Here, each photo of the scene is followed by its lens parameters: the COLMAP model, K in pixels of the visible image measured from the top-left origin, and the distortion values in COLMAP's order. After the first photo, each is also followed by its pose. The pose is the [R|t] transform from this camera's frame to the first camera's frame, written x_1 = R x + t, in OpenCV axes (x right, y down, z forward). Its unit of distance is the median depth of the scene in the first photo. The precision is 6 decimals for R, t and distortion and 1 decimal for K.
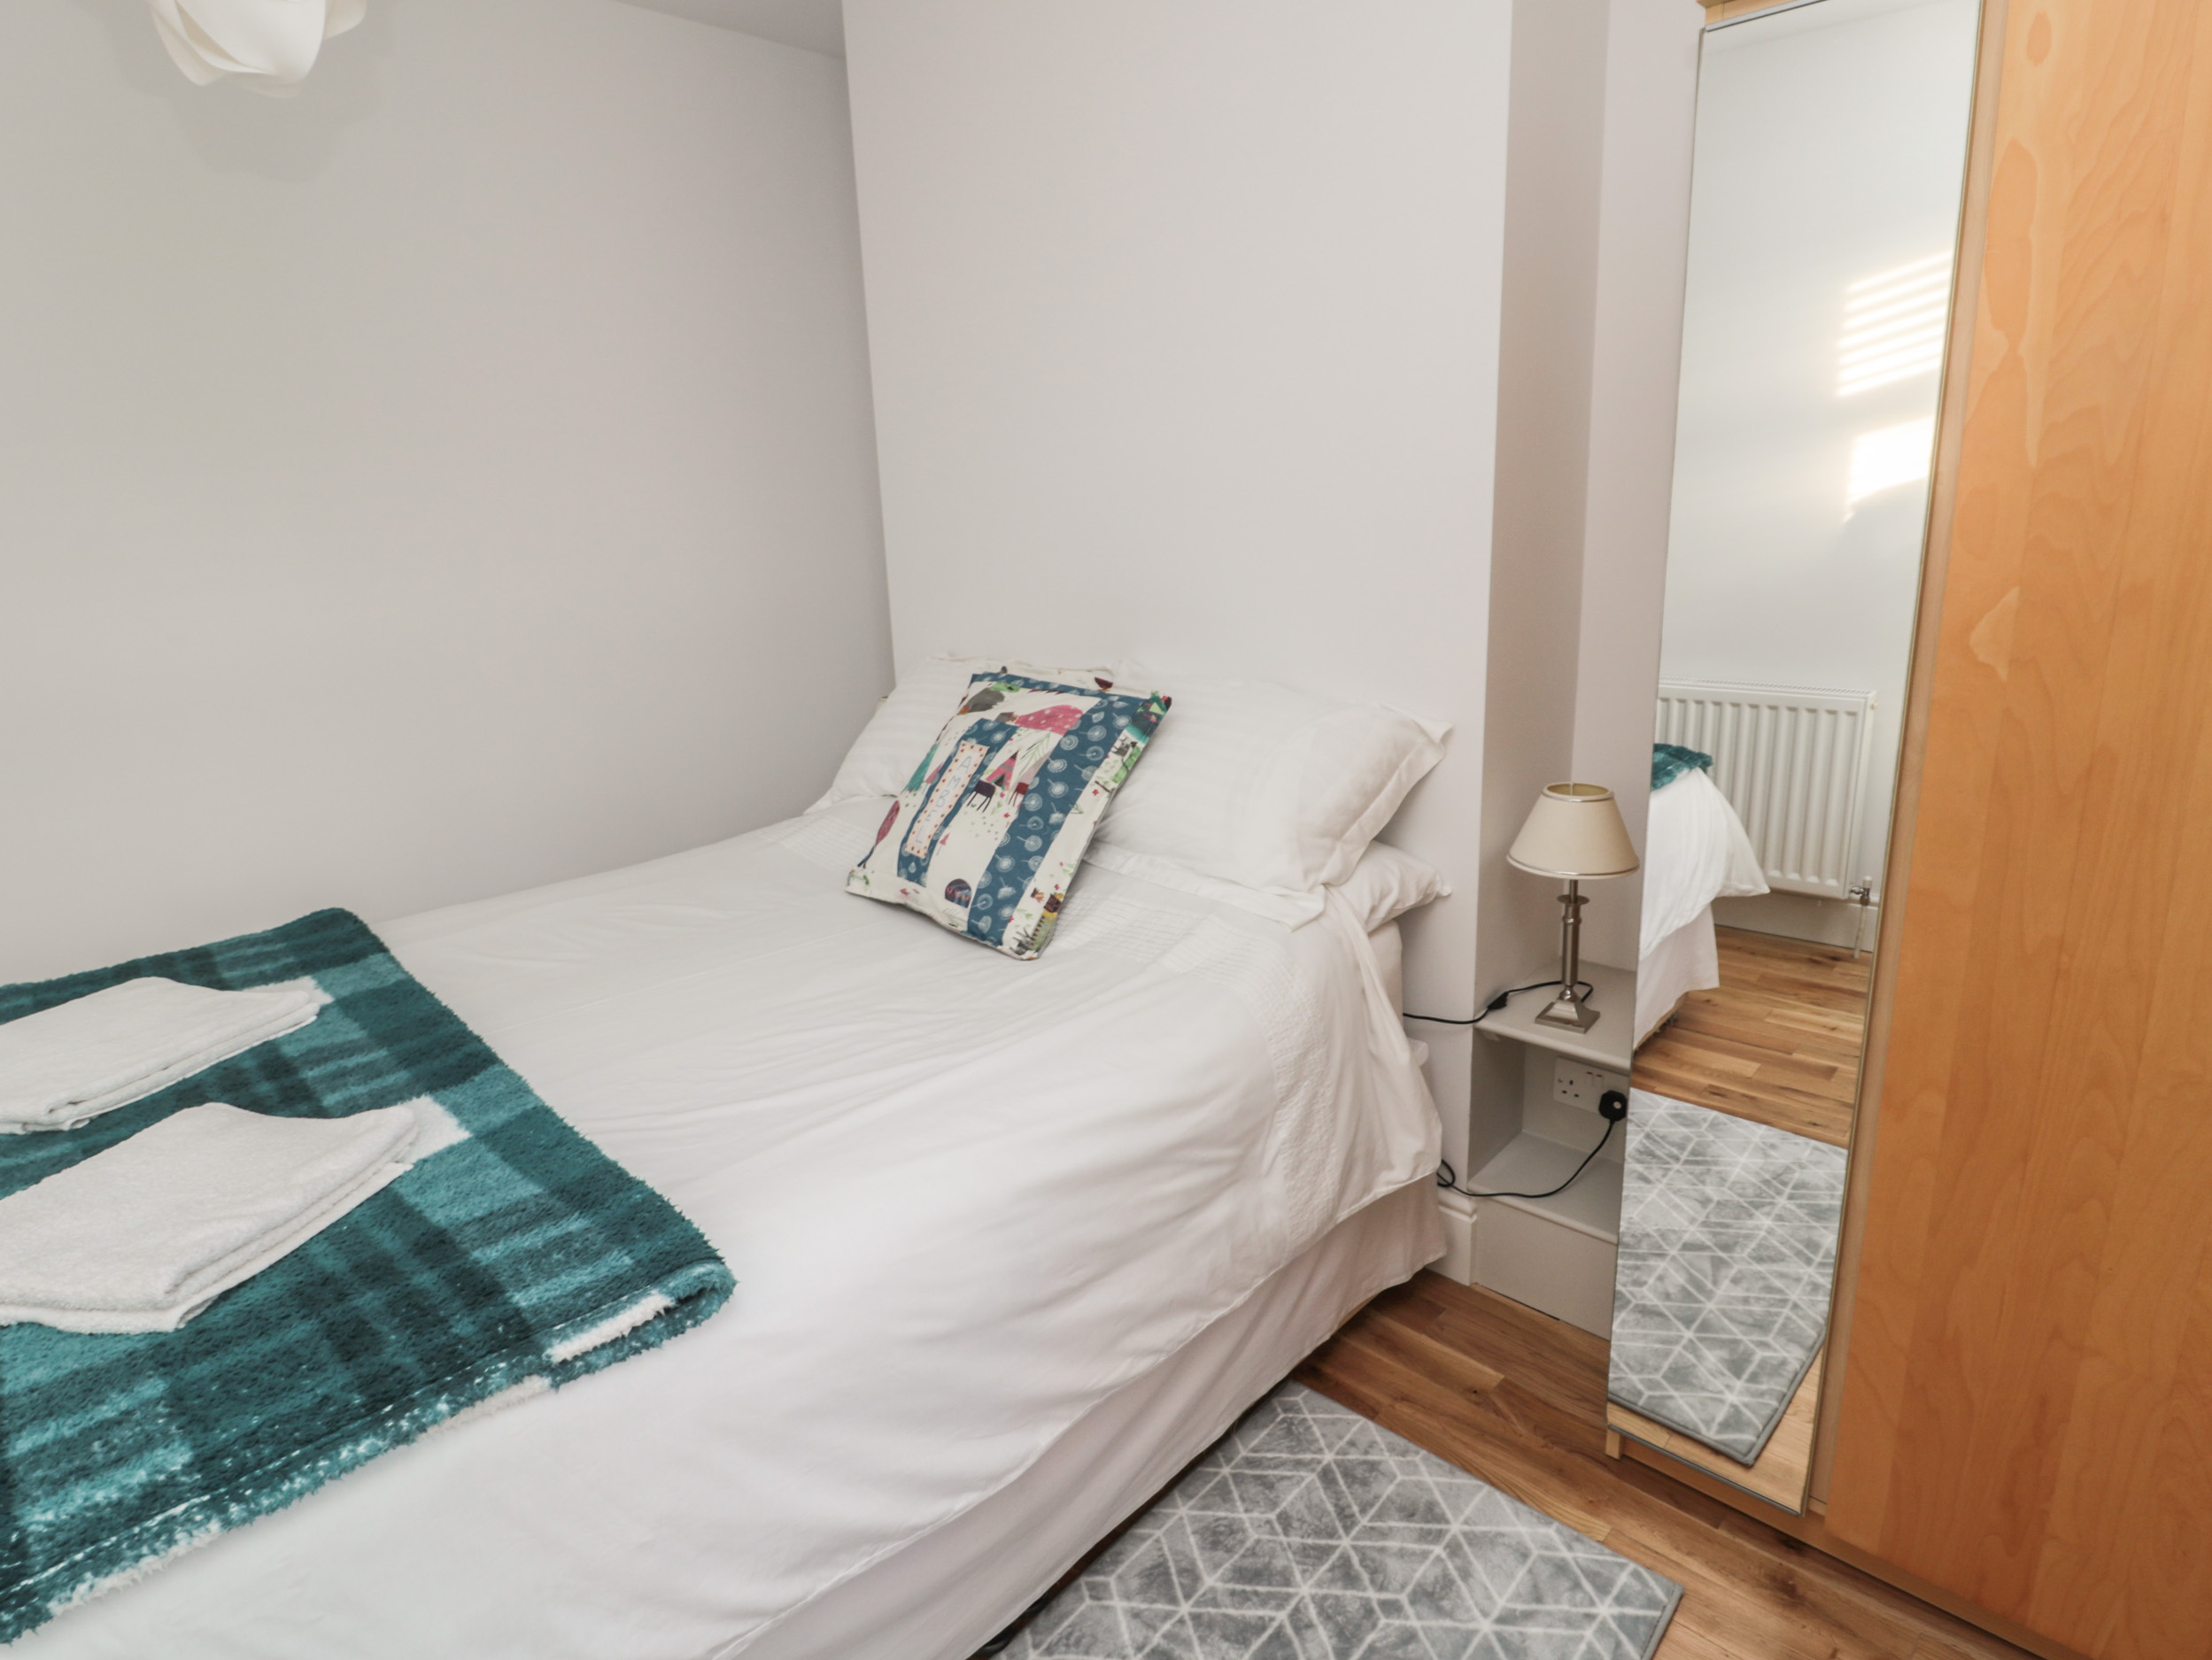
lens RADIAL K [[1218.7, 0, 1108.0], [0, 1218.7, 825.8], [0, 0, 1]] dist [-0.014245, -0.003781]
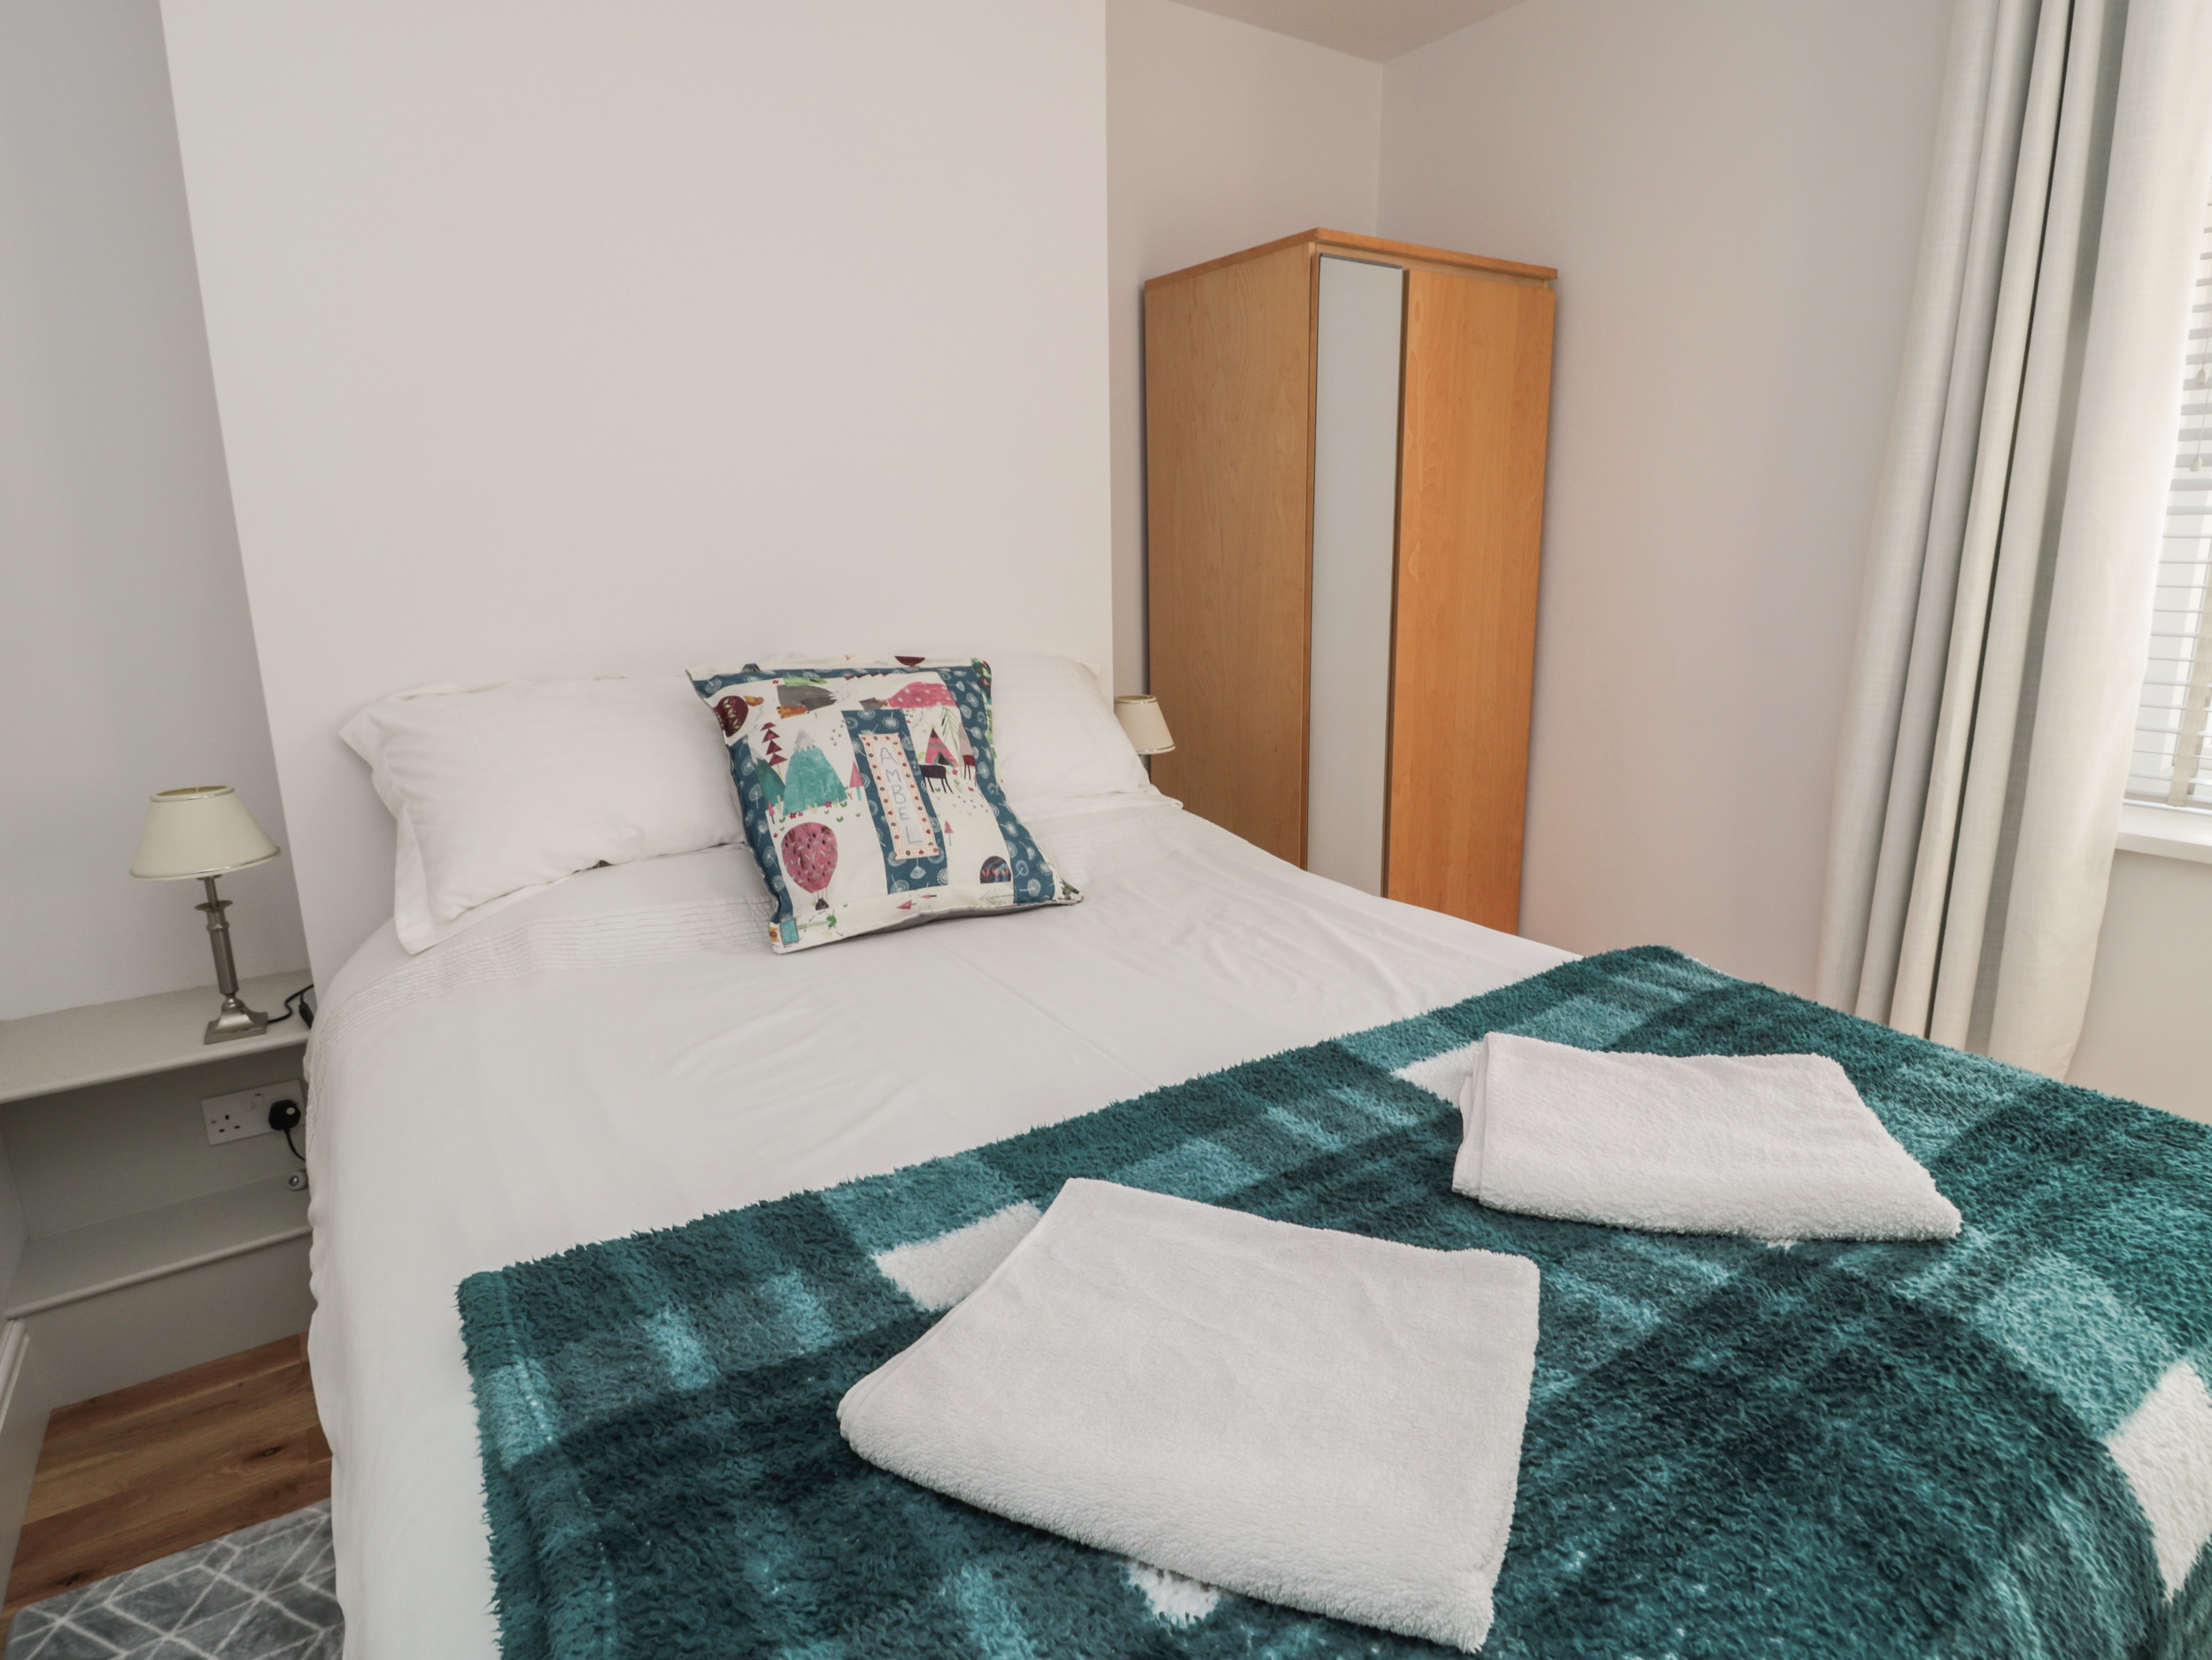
lens RADIAL K [[1218.7, 0, 1108.2], [0, 1218.7, 827.2], [0, 0, 1]] dist [-0.014245, -0.003781]
pose [[0.173030, -0.188089, 0.966790, -1.004472], [0.254821, 0.956723, 0.140524, -0.087871], [-0.951382, 0.222044, 0.213471, 0.686863]]
